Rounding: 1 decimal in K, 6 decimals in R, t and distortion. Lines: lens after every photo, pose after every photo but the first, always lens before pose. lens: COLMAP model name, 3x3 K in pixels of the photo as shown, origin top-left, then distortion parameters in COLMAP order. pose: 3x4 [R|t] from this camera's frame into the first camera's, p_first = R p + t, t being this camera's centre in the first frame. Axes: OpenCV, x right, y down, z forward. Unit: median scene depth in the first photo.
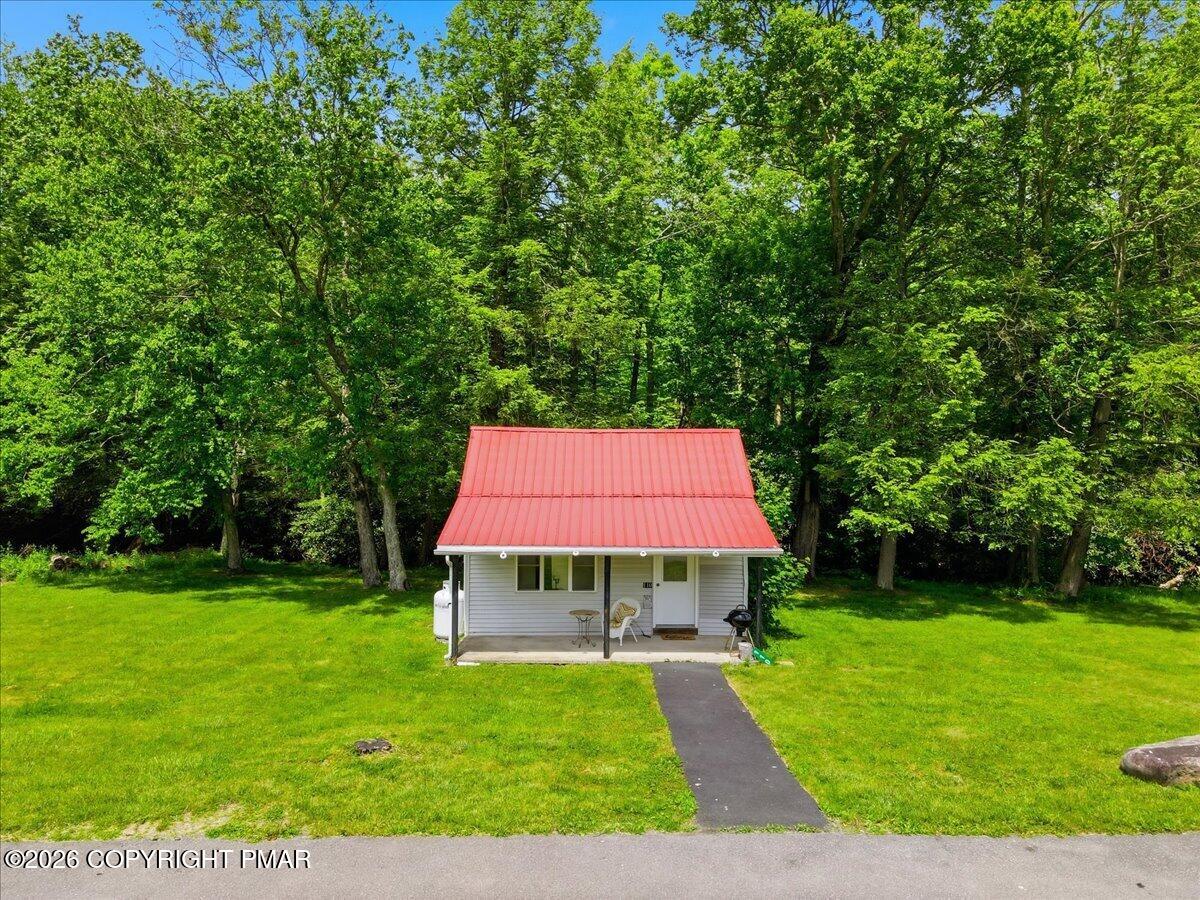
lens RADIAL K [[876.4, 0, 607.8], [0, 876.4, 447.6], [0, 0, 1]] dist [0.021015, 0.002002]
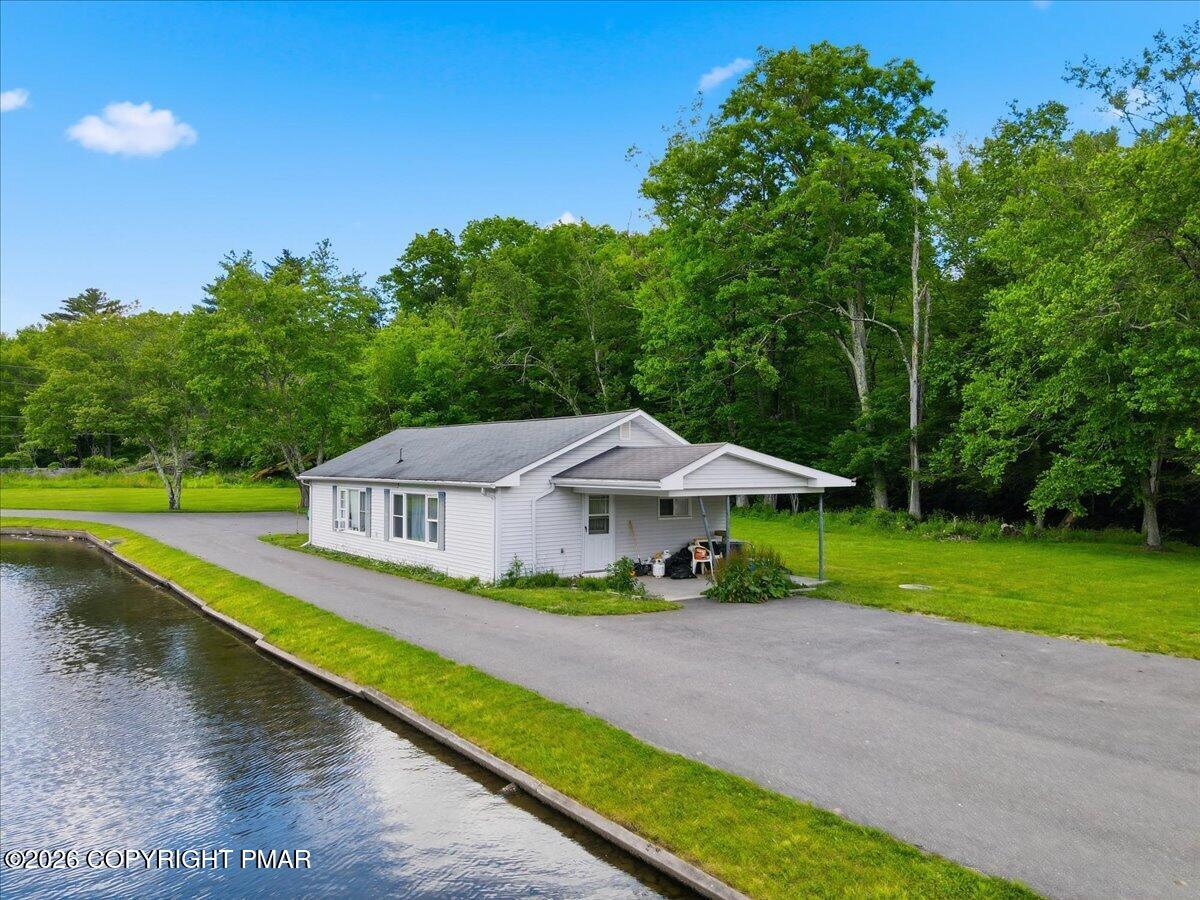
lens RADIAL K [[876.4, 0, 607.8], [0, 876.4, 447.6], [0, 0, 1]] dist [0.021015, 0.002002]
pose [[0.569366, -0.015624, -0.821936, 0.119054], [0.010601, 0.999876, -0.011663, 0.019556], [0.822016, -0.002073, 0.569461, -0.235577]]
